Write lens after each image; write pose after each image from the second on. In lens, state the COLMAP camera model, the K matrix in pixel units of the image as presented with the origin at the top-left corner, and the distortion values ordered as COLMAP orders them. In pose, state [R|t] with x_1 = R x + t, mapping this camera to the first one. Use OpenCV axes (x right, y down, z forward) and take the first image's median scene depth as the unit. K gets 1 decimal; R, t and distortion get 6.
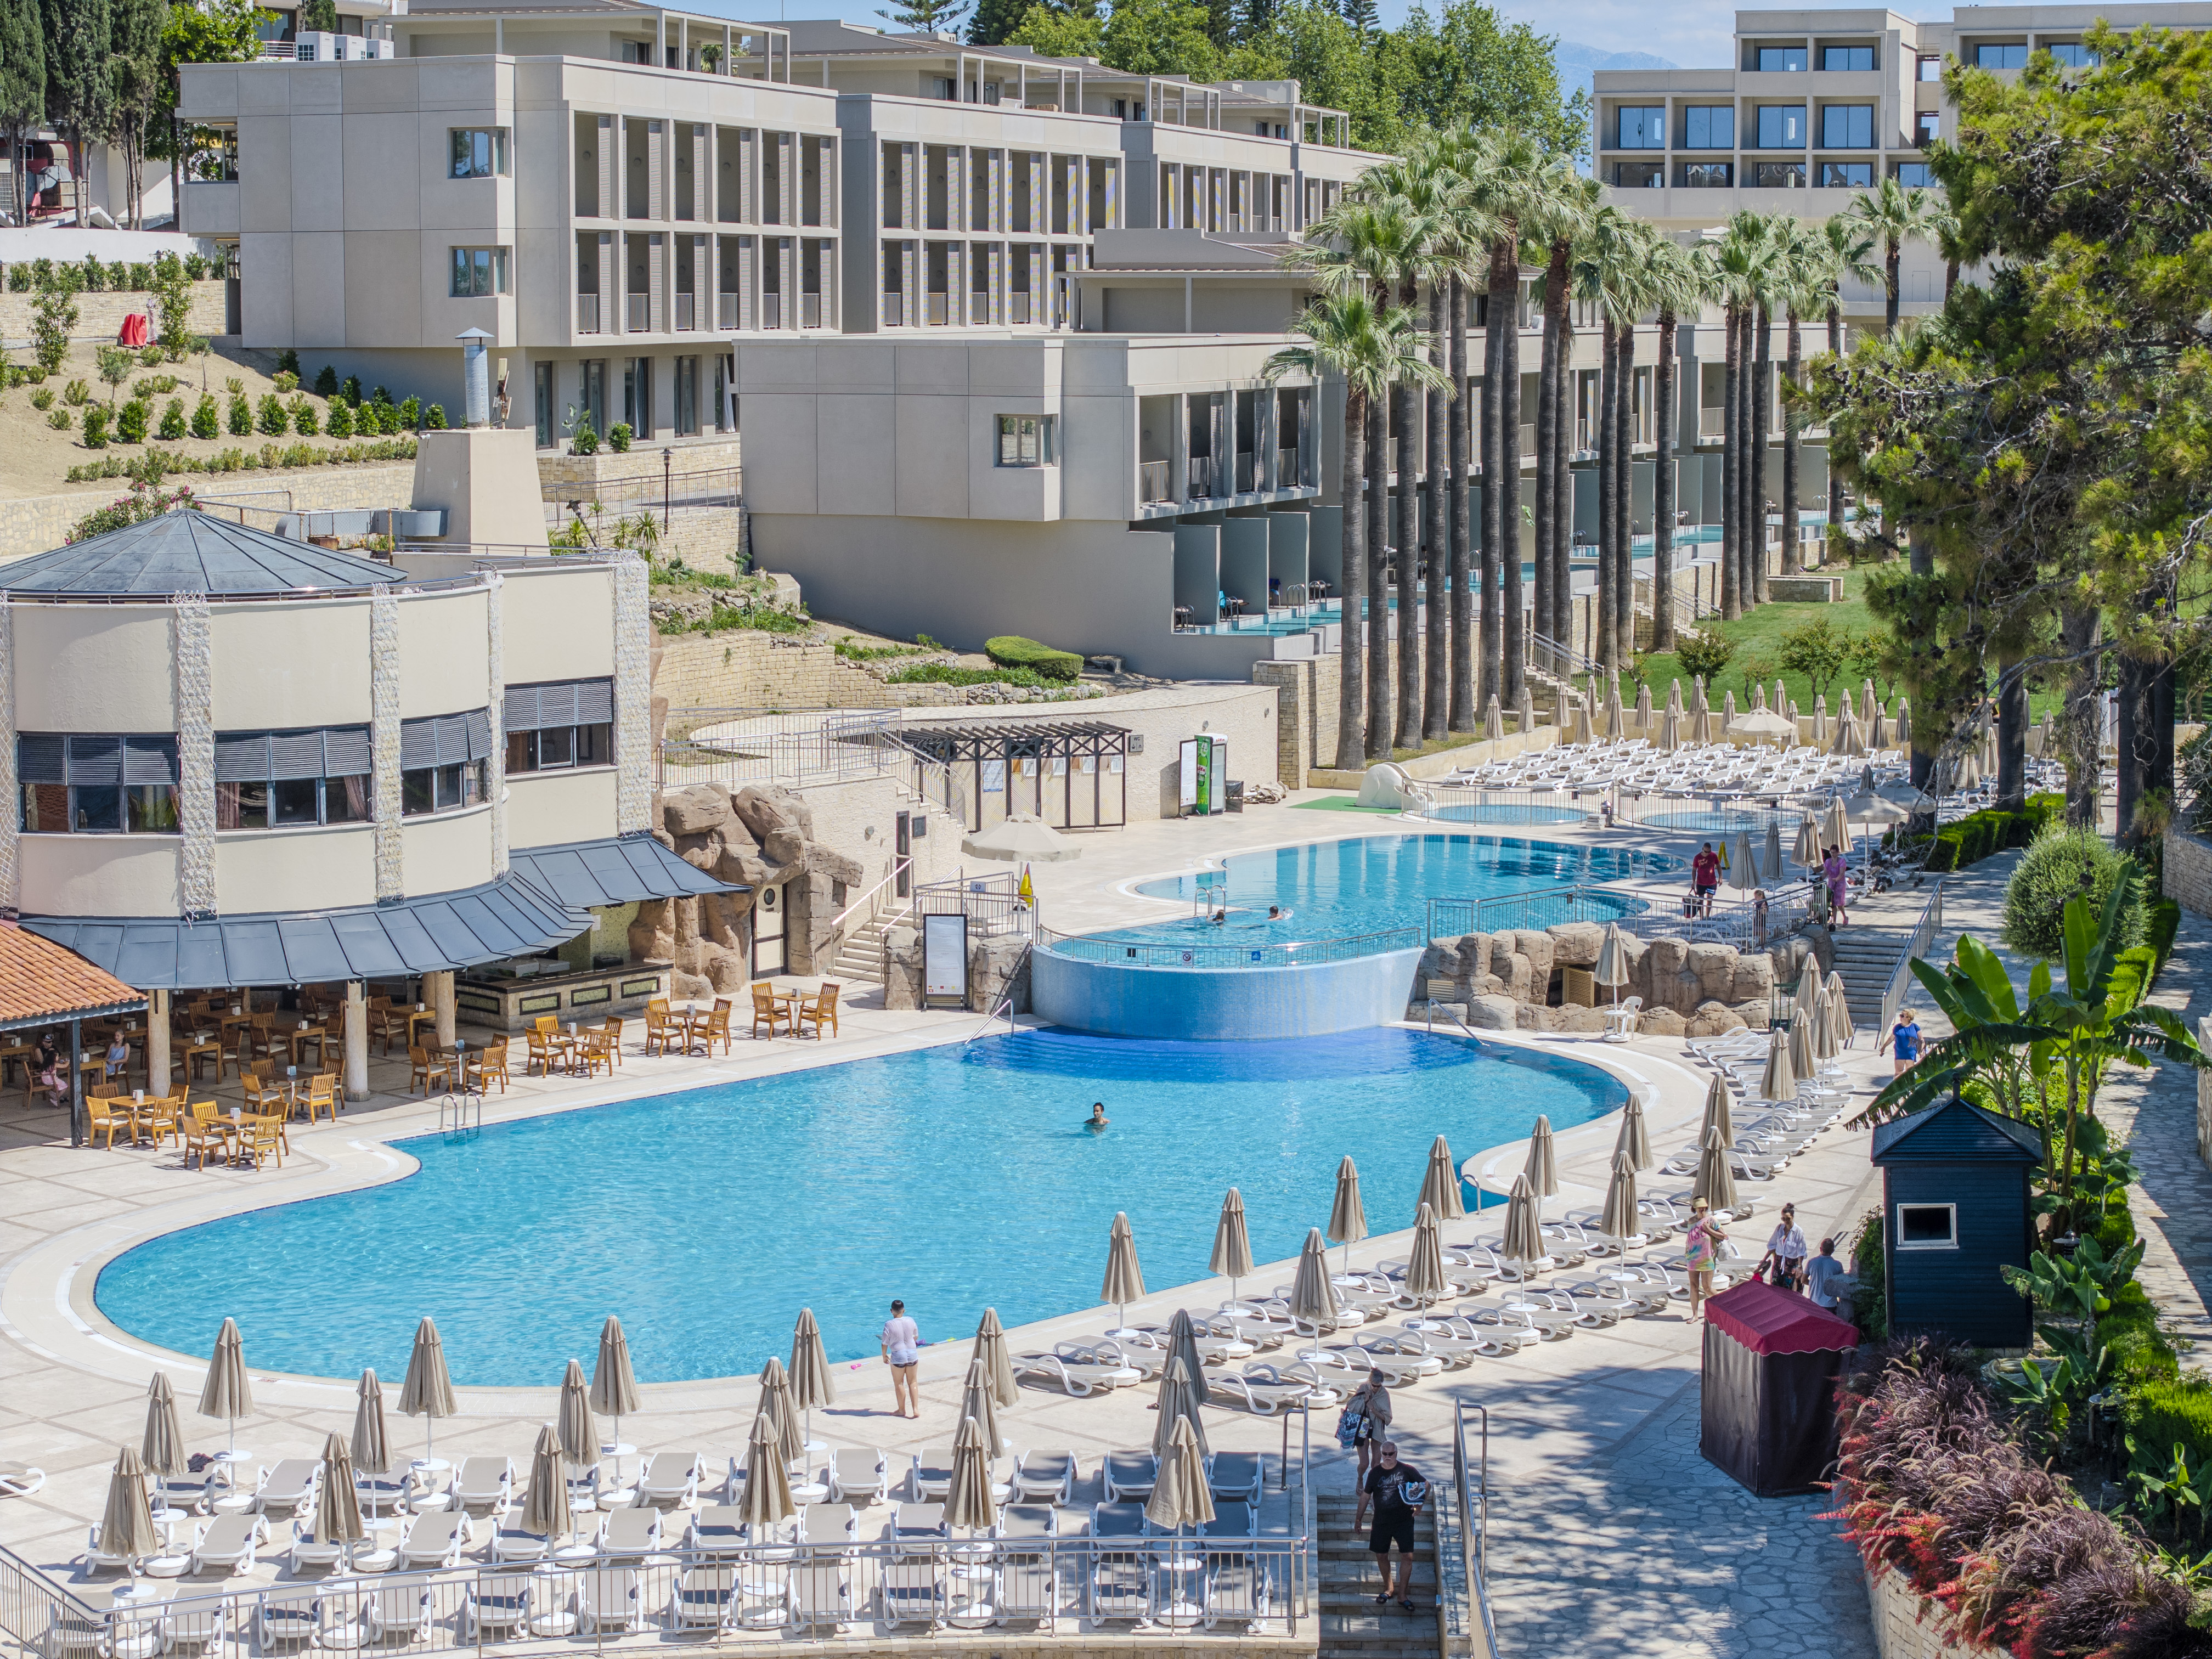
lens RADIAL K [[4485.2, 0, 1106.0], [0, 4485.2, 829.5], [0, 0, 1]] dist [-0.250051, 1.287693]
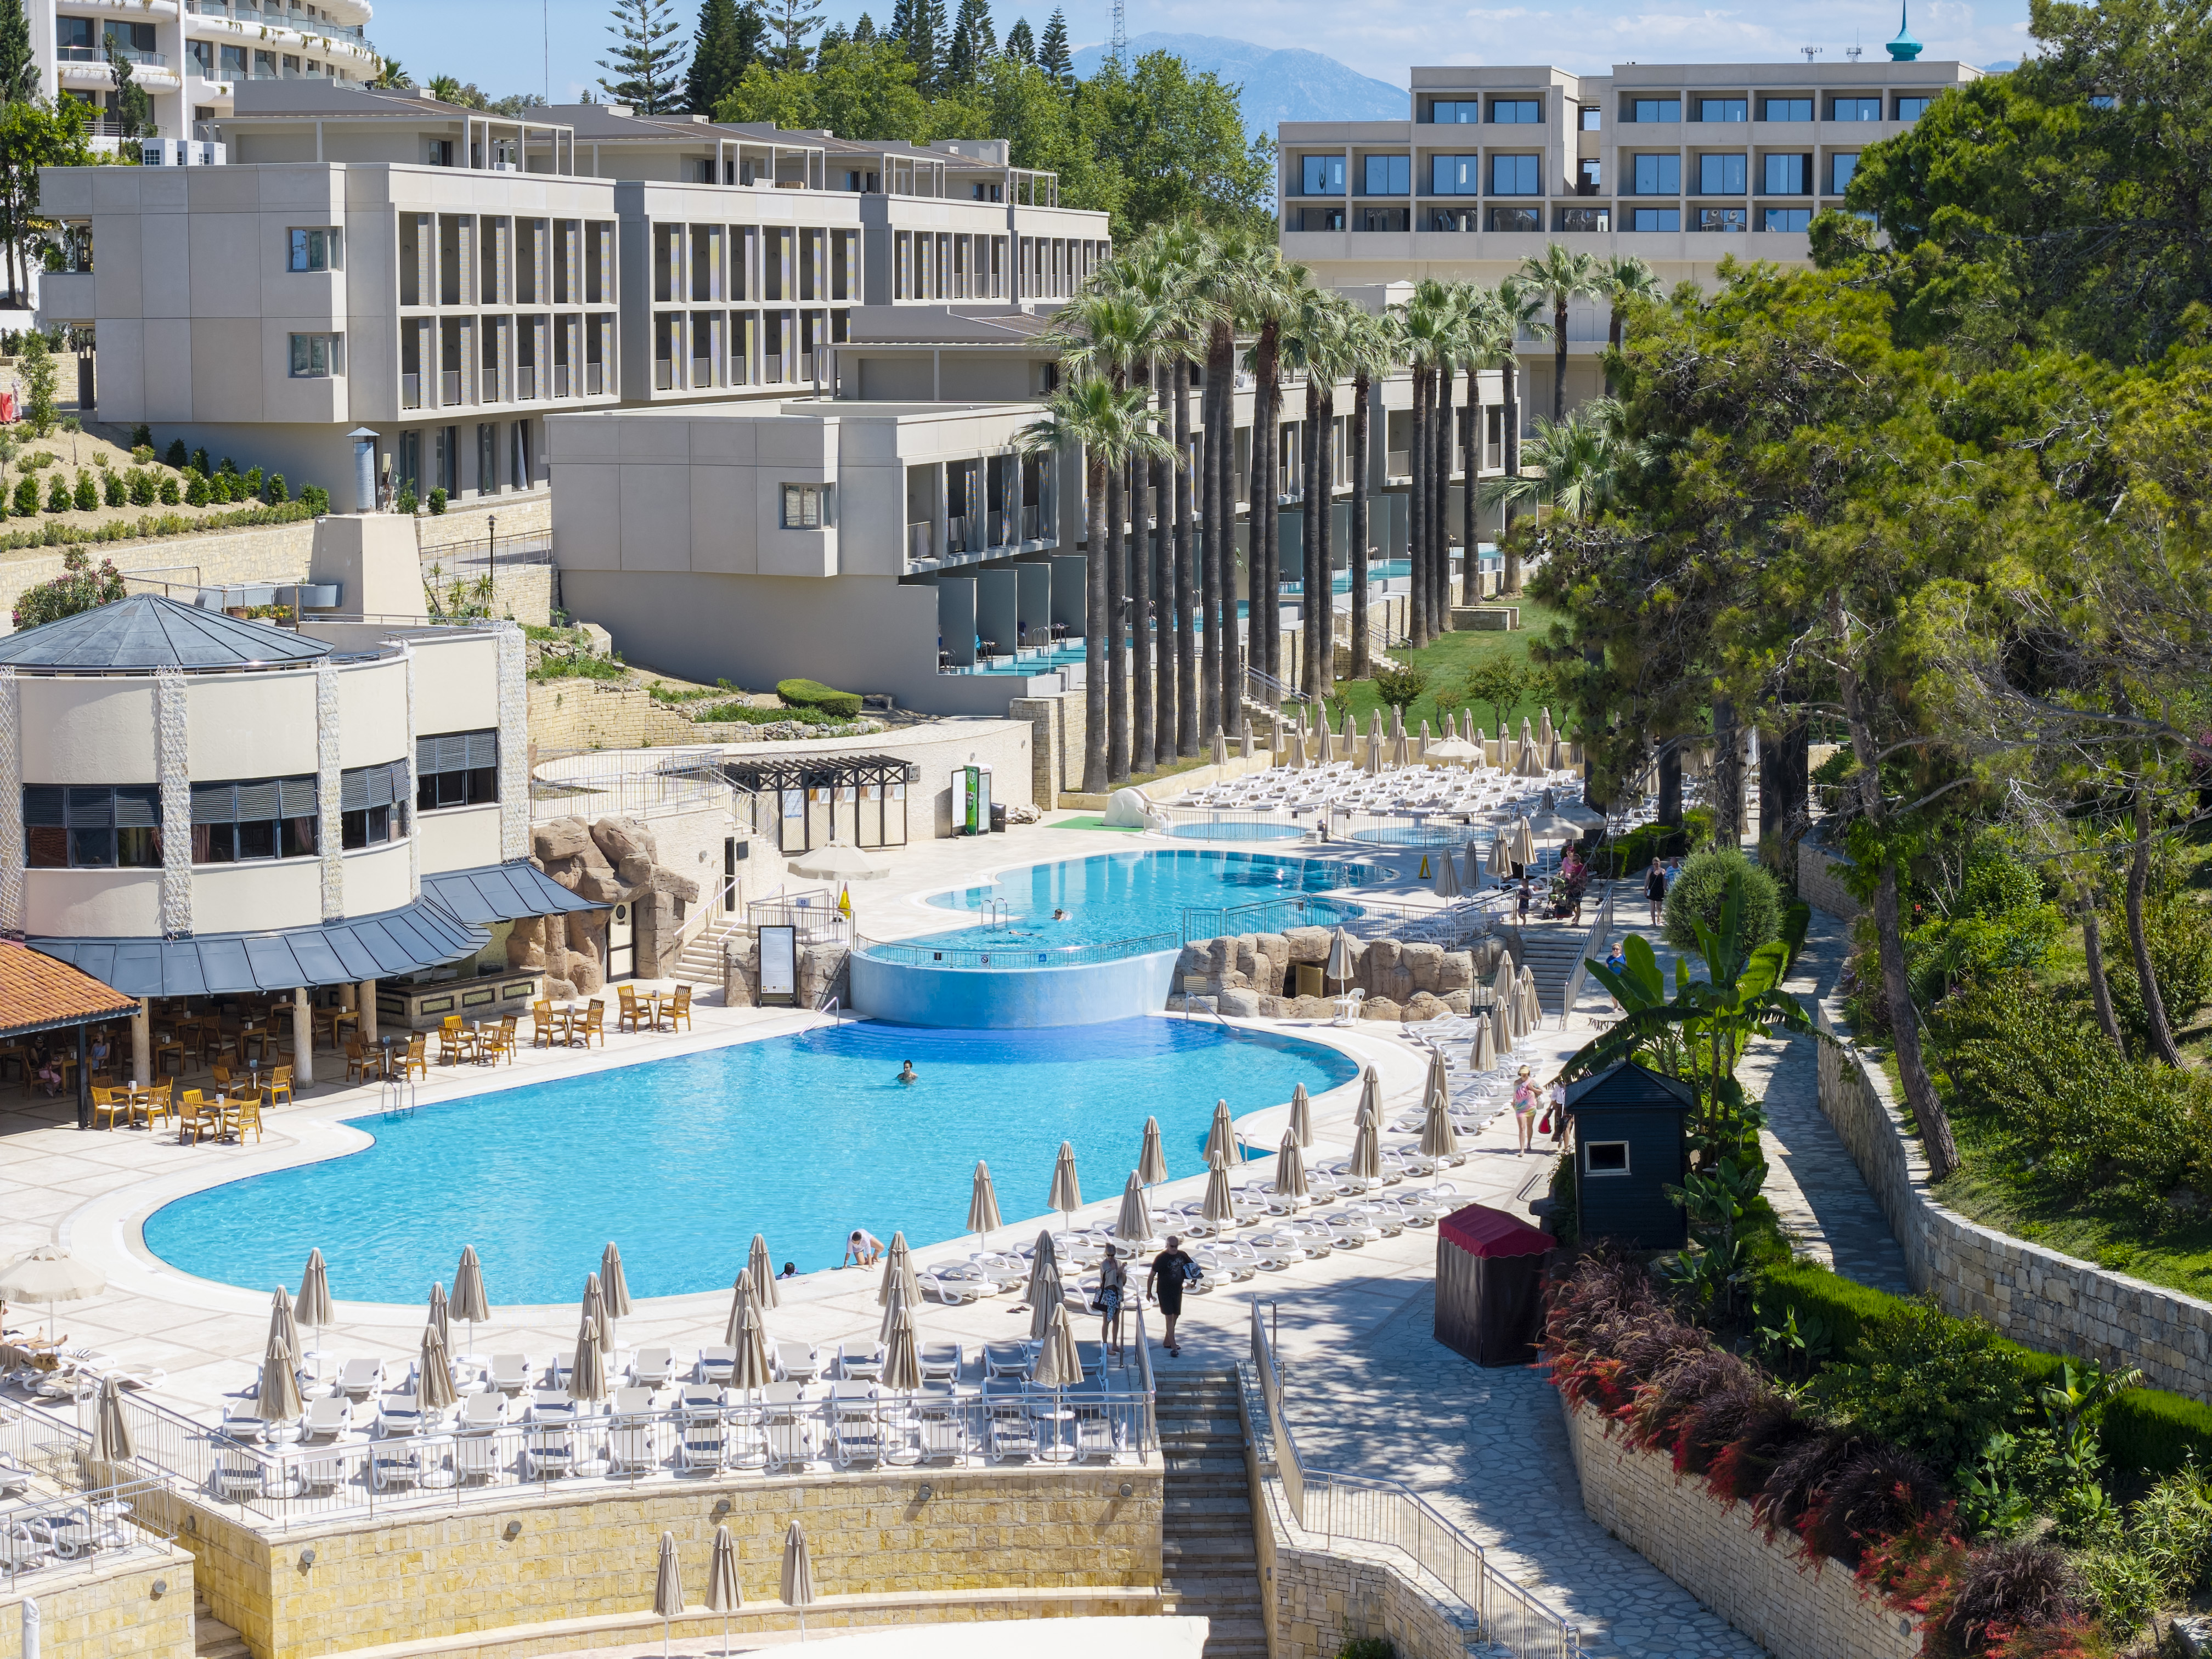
lens RADIAL K [[4485.2, 0, 1106.0], [0, 4485.2, 829.5], [0, 0, 1]] dist [-0.250051, 1.287693]
pose [[0.997207, -0.009894, 0.074028, -0.036078], [0.009835, 0.999951, 0.001151, -0.006925], [-0.074036, -0.000420, 0.997256, -0.184341]]
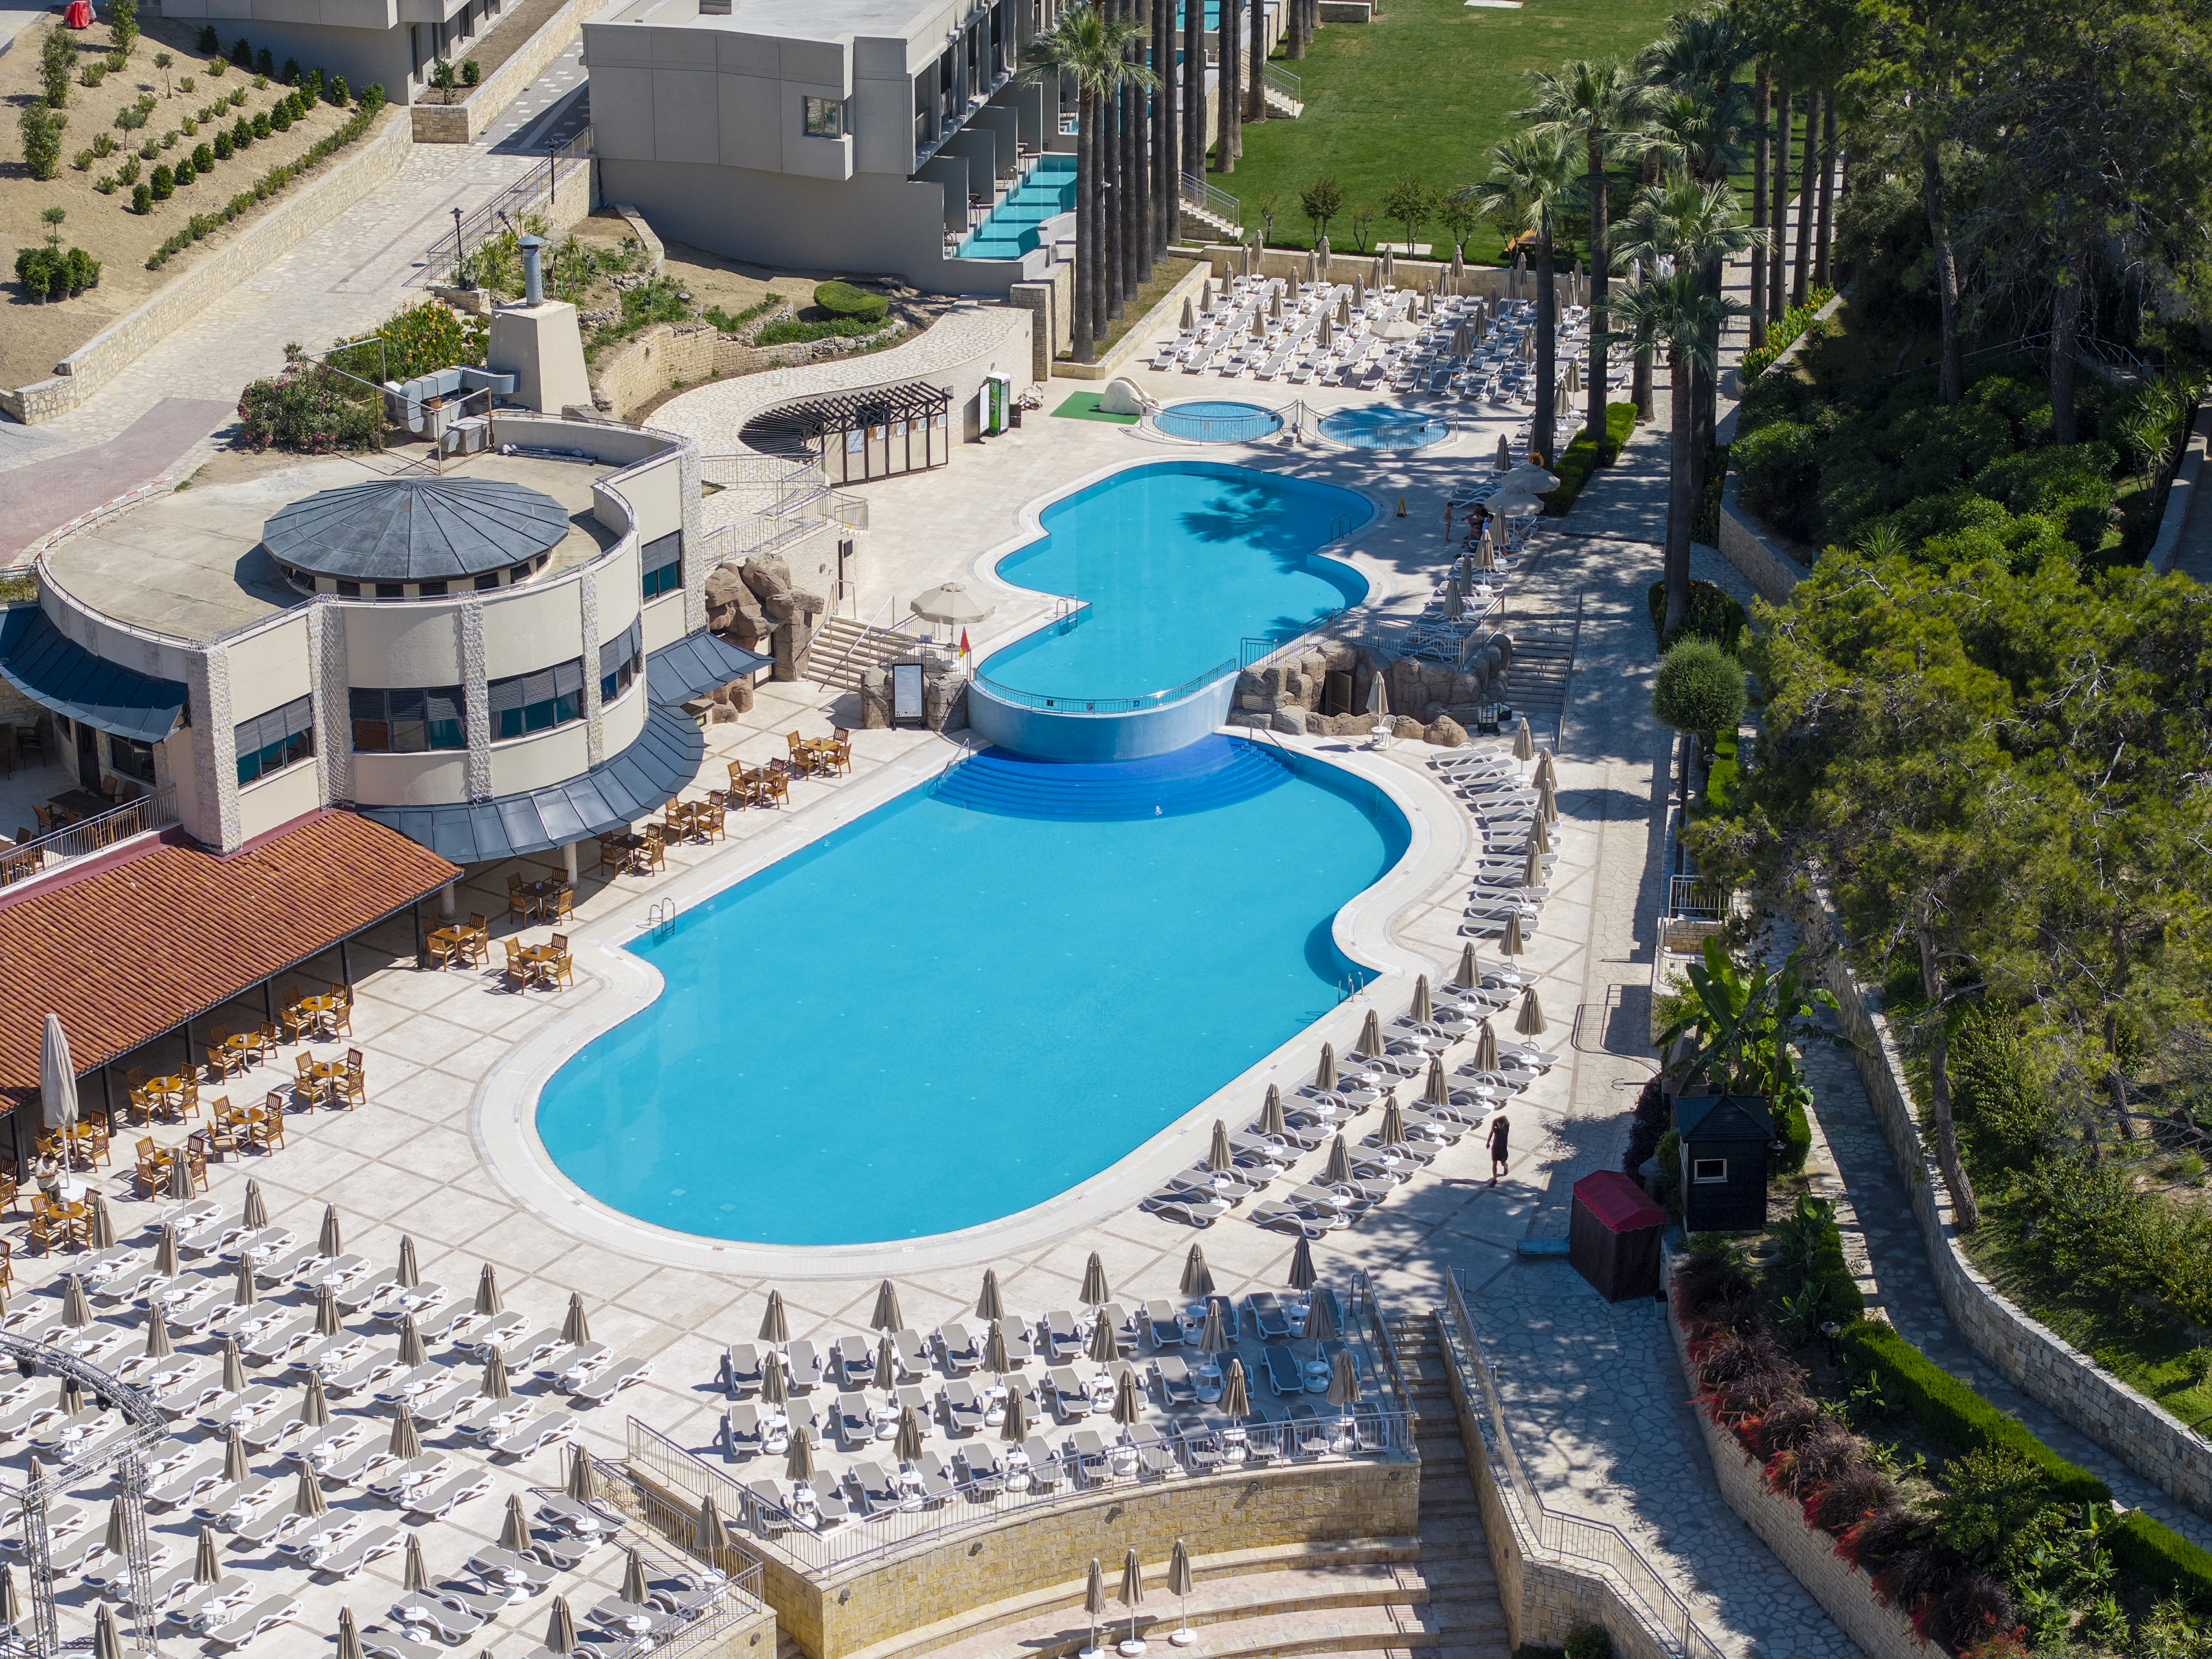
lens RADIAL K [[4485.2, 0, 1106.0], [0, 4485.2, 829.5], [0, 0, 1]] dist [-0.250051, 1.287693]
pose [[0.987411, -0.060098, 0.146311, -0.183710], [0.017832, 0.961405, 0.274557, -0.318255], [-0.157165, -0.268492, 0.950374, -0.378997]]
